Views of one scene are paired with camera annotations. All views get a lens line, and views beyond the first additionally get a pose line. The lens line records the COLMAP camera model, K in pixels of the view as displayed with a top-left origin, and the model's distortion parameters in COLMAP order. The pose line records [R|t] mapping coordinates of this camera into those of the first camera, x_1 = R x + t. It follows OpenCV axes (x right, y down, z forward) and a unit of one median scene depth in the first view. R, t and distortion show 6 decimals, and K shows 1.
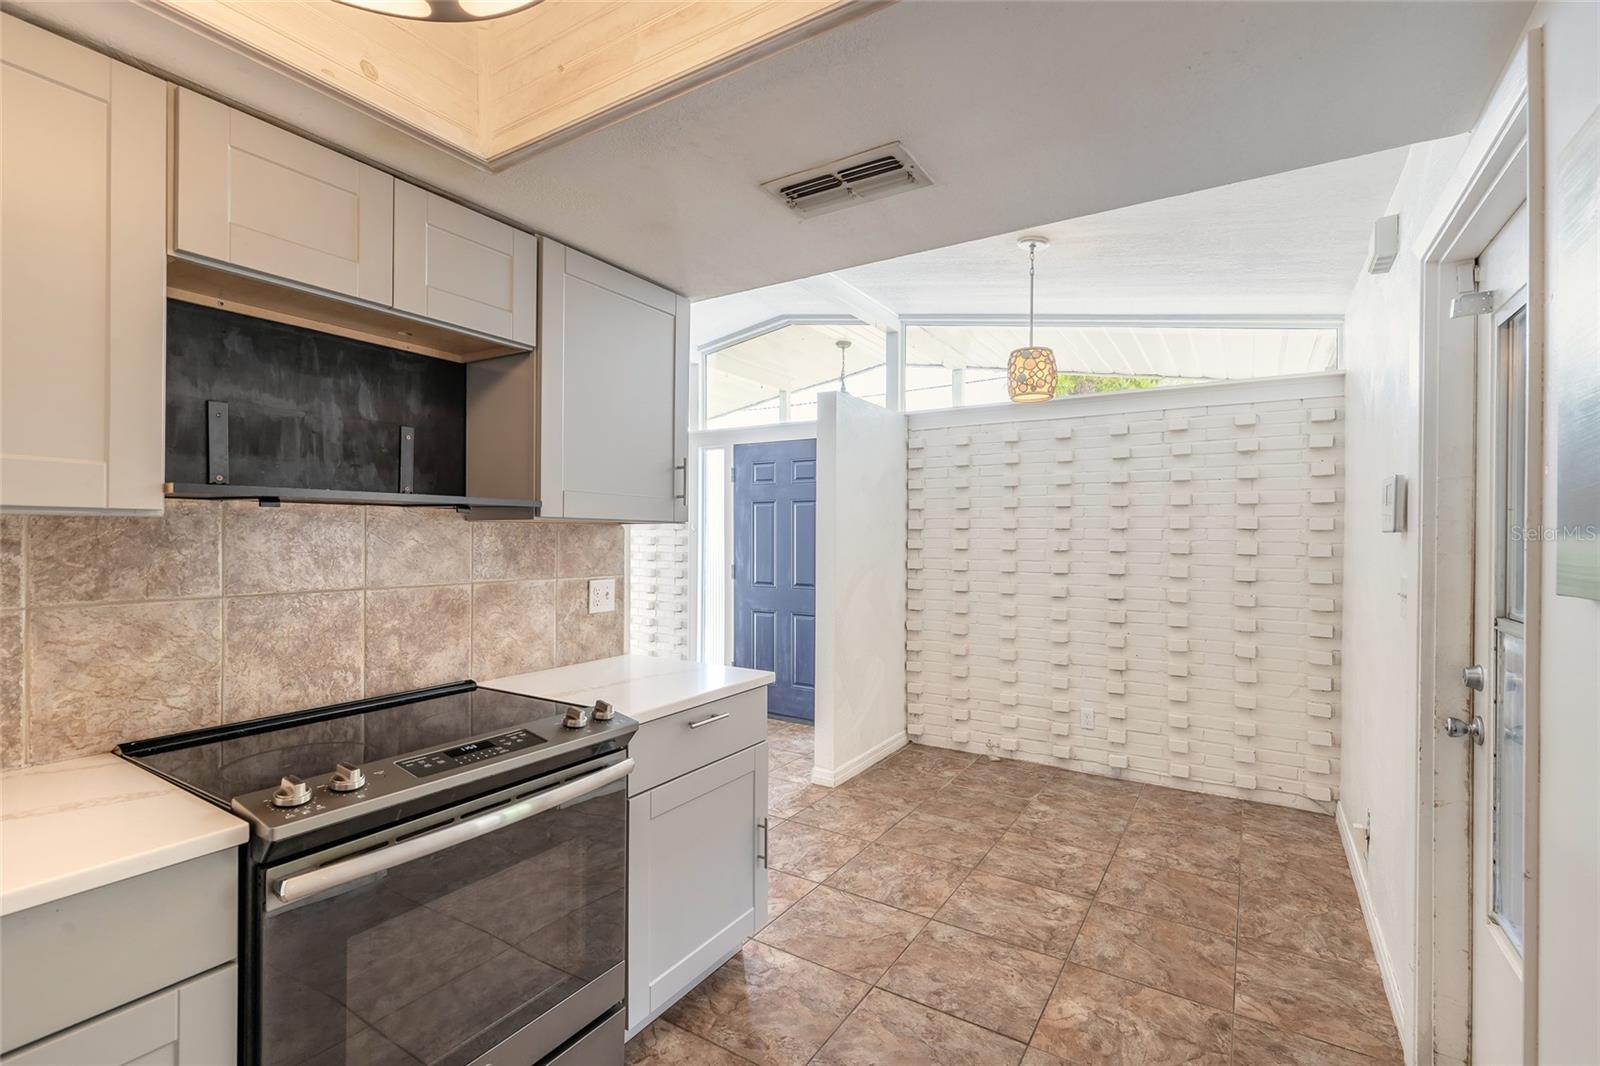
lens RADIAL K [[725.8, 0, 800.0], [0, 725.8, 533.0], [0, 0, 1]] dist [0.000585, -0.000184]
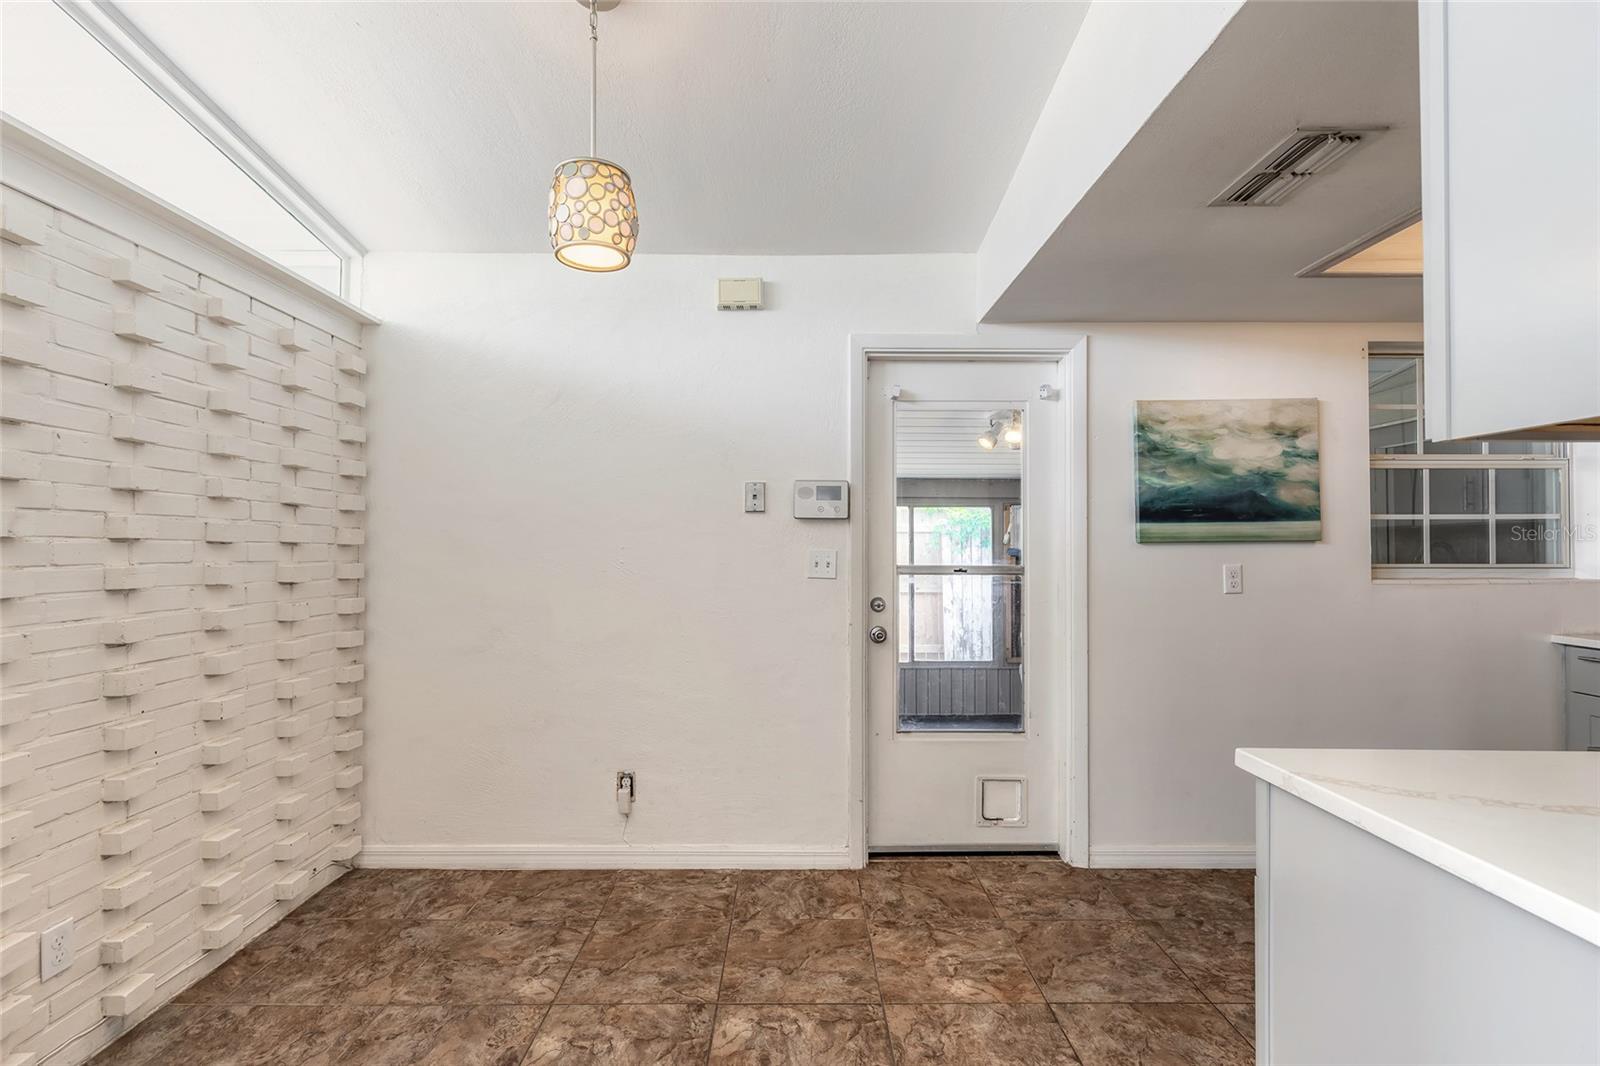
lens RADIAL K [[725.8, 0, 800.0], [0, 725.8, 533.0], [0, 0, 1]] dist [0.000585, -0.000184]
pose [[-0.537282, 0.008841, 0.843356, -0.242337], [-0.006889, 0.999866, -0.014871, 0.034312], [-0.843375, -0.013799, -0.537149, 1.204174]]
